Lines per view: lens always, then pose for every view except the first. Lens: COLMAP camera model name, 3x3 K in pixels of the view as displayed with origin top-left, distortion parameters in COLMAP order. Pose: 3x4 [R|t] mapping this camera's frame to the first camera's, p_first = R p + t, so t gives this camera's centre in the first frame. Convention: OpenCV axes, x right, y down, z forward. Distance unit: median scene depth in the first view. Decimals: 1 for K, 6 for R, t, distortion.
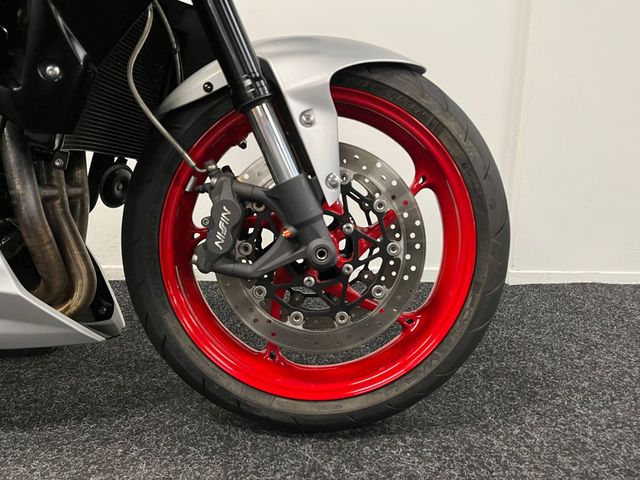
lens RADIAL K [[488.5, 0, 318.6], [0, 488.5, 241.9], [0, 0, 1]] dist [0.039792, -0.044627]
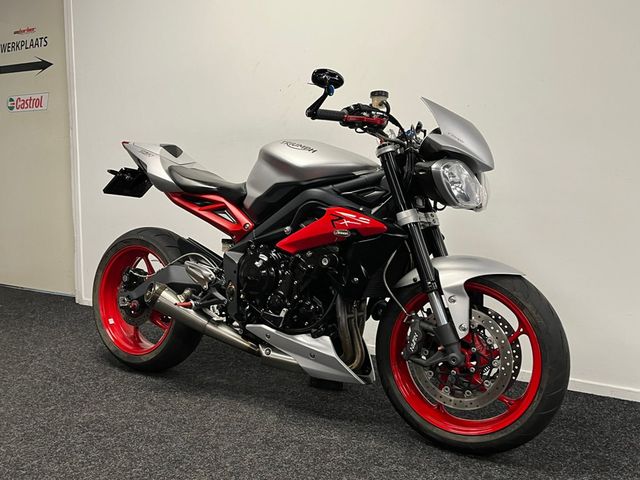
lens RADIAL K [[600.9, 0, 318.3], [0, 600.9, 237.5], [0, 0, 1]] dist [0.073461, 0.000000]
pose [[0.851690, 0.045976, -0.522026, 0.816486], [-0.113802, 0.988598, -0.098601, -0.169633], [0.511541, 0.143385, 0.847211, -1.586904]]
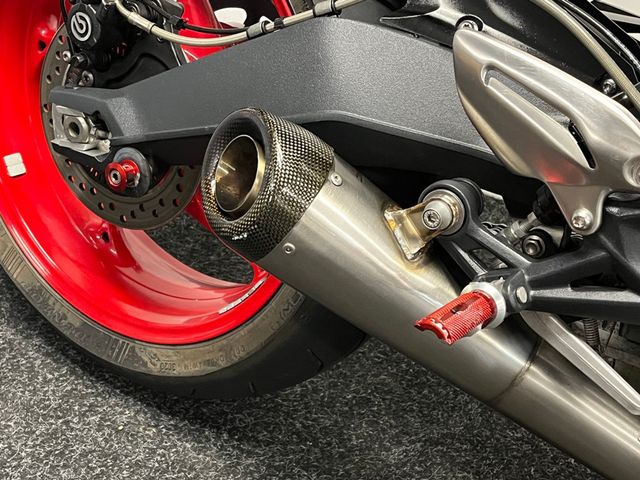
lens RADIAL K [[925.0, 0, 315.1], [0, 925.0, 237.4], [0, 0, 1]] dist [0.099534, 0.000000]
pose [[0.825366, 0.350668, -0.442496, -1.145808], [-0.232398, 0.925271, 0.299775, -0.329603], [0.514550, -0.144589, 0.845182, 0.006289]]
